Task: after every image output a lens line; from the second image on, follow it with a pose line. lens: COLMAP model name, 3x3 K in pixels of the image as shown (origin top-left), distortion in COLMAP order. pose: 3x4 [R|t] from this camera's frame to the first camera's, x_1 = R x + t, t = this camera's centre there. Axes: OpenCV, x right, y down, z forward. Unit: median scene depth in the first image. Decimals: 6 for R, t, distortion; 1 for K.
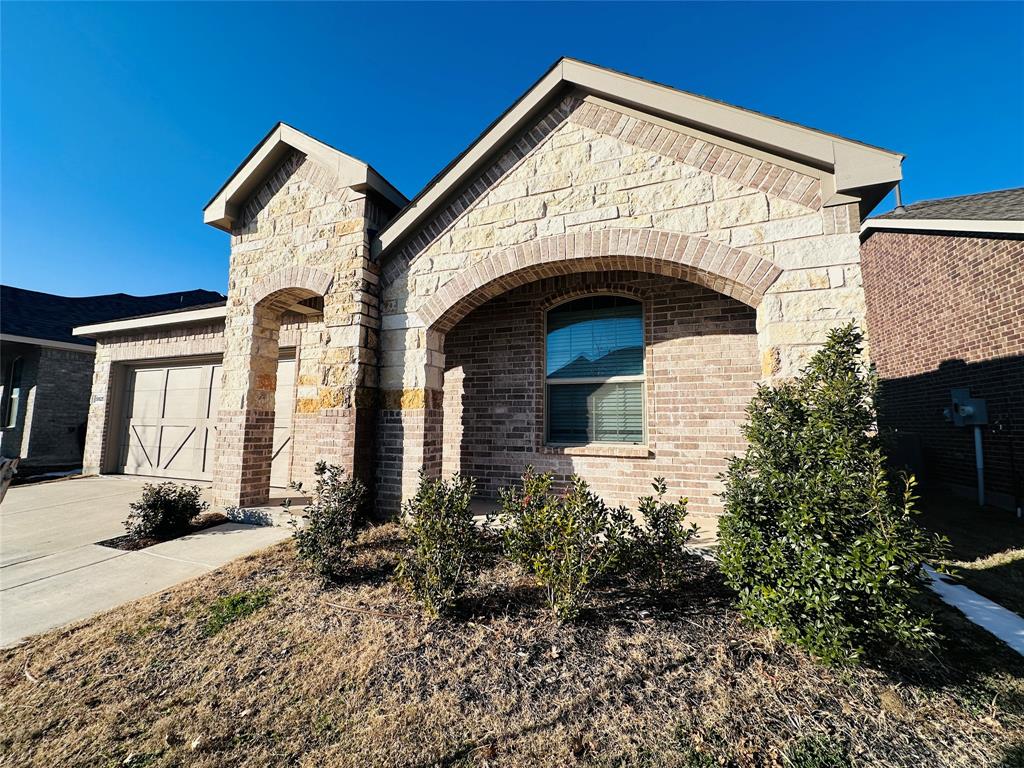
lens RADIAL K [[408.7, 0, 512.0], [0, 408.7, 384.0], [0, 0, 1]] dist [-0.002387, -0.000072]
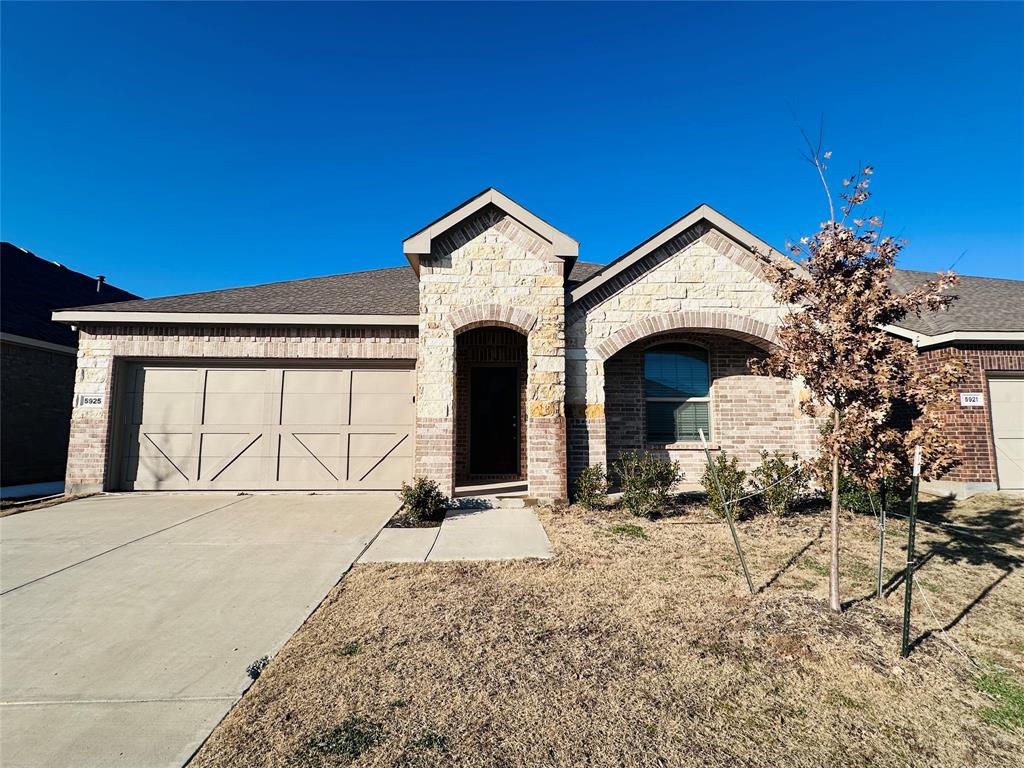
lens RADIAL K [[484.1, 0, 512.0], [0, 484.1, 384.0], [0, 0, 1]] dist [-0.002340, -0.000307]
pose [[0.918733, 0.035359, 0.393292, -1.124819], [-0.033671, 0.999370, -0.011193, -0.027179], [-0.393440, -0.002959, 0.919346, -0.410781]]
